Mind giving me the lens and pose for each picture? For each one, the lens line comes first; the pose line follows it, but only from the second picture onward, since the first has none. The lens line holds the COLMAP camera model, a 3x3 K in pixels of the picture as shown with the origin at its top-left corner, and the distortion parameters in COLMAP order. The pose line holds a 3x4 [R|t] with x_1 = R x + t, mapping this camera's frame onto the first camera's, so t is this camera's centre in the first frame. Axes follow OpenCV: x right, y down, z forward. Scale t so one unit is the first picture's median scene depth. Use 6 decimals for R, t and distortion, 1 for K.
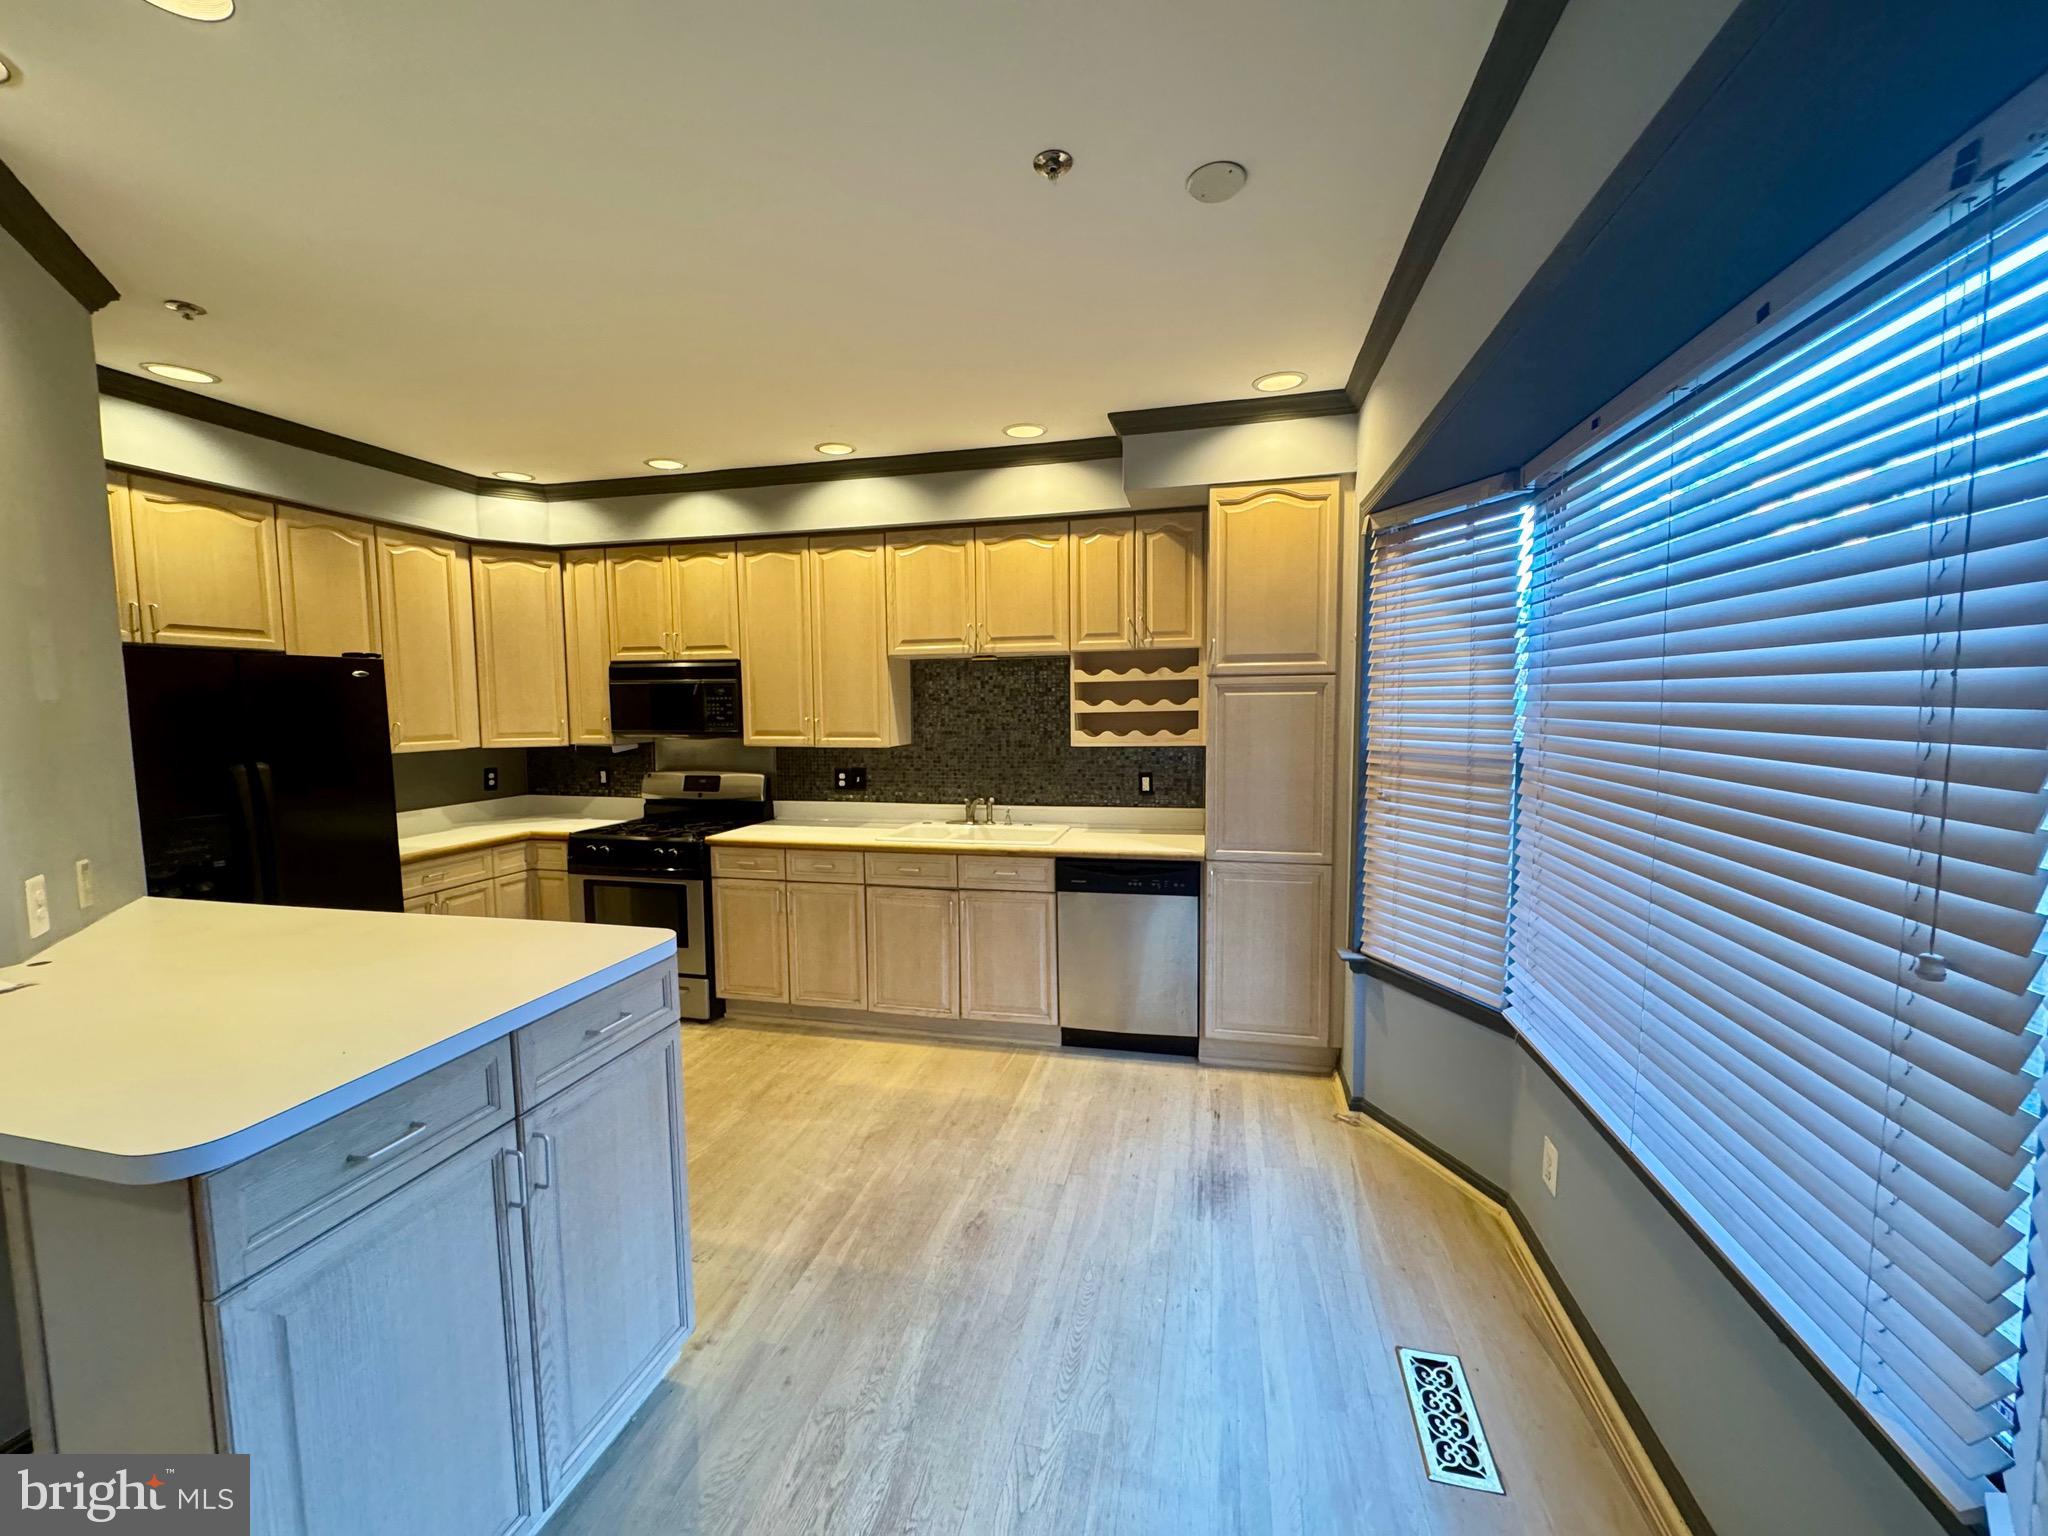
lens RADIAL K [[816.8, 0, 1023.0], [0, 816.8, 768.8], [0, 0, 1]] dist [0.000206, 0.000659]
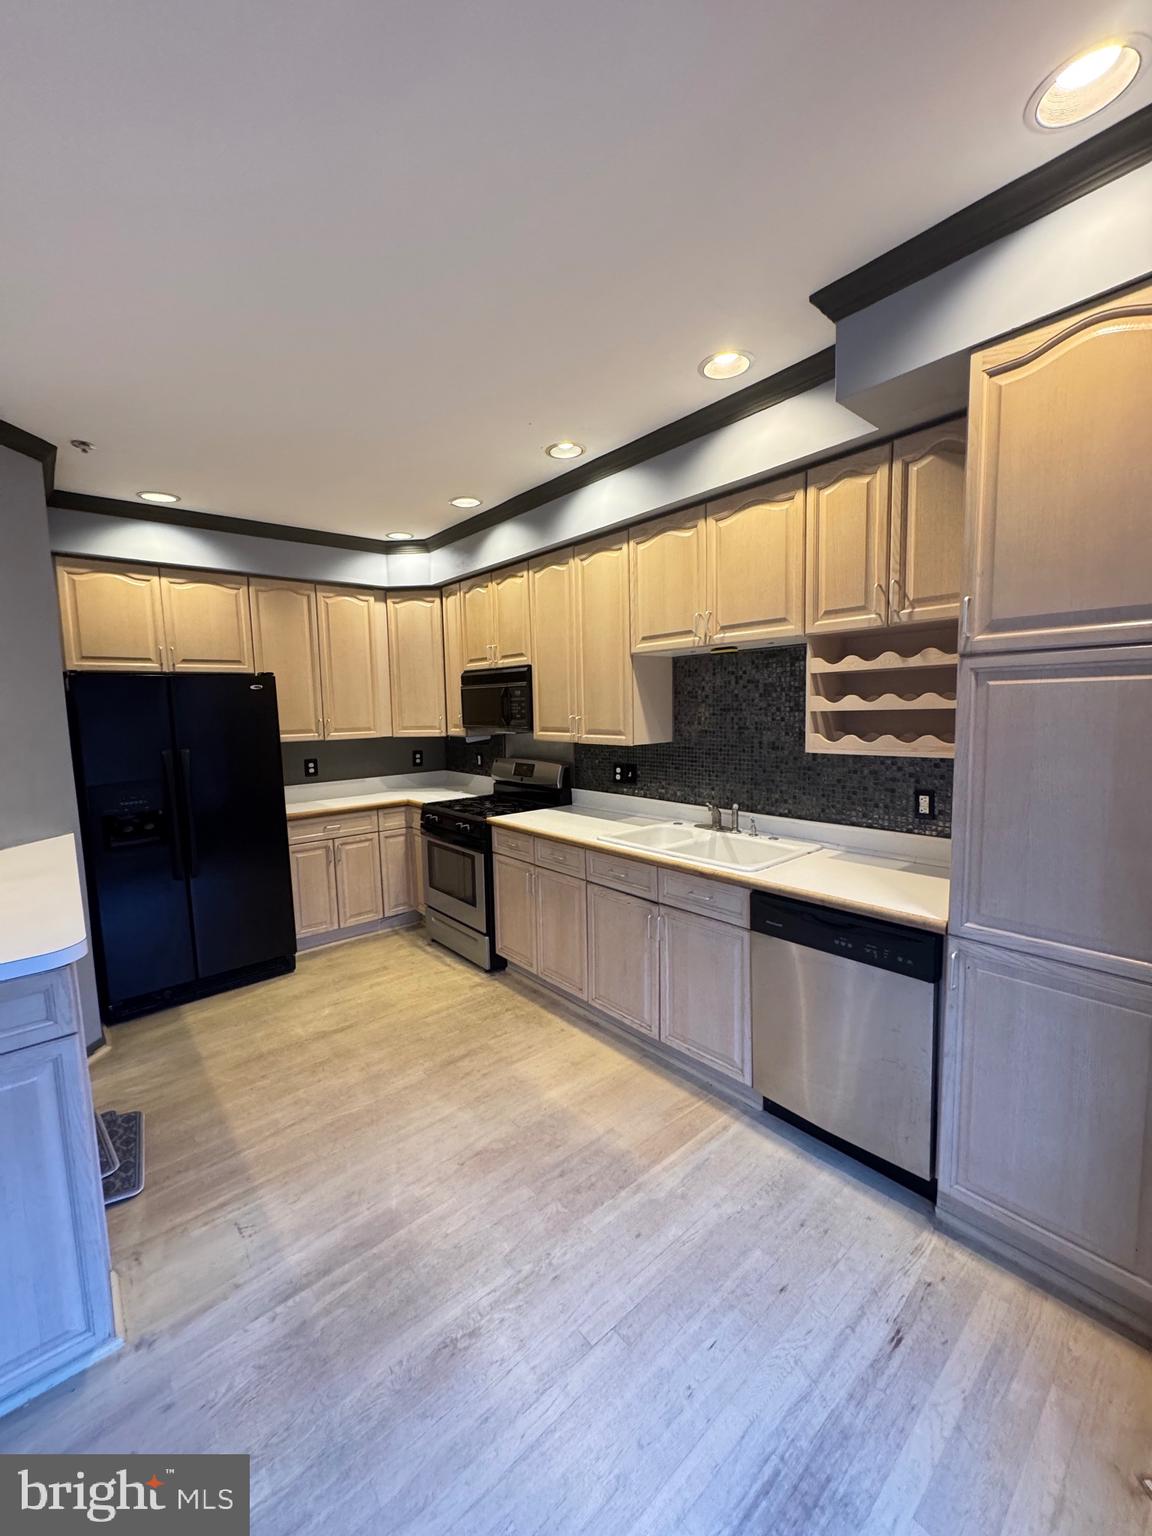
lens RADIAL K [[612.6, 0, 574.9], [0, 612.6, 766.0], [0, 0, 1]] dist [0.000206, 0.000659]
pose [[0.808065, 0.049805, -0.586985, 0.239075], [-0.032519, 0.998672, 0.039970, -0.031762], [0.588196, -0.013211, 0.808611, 0.377820]]
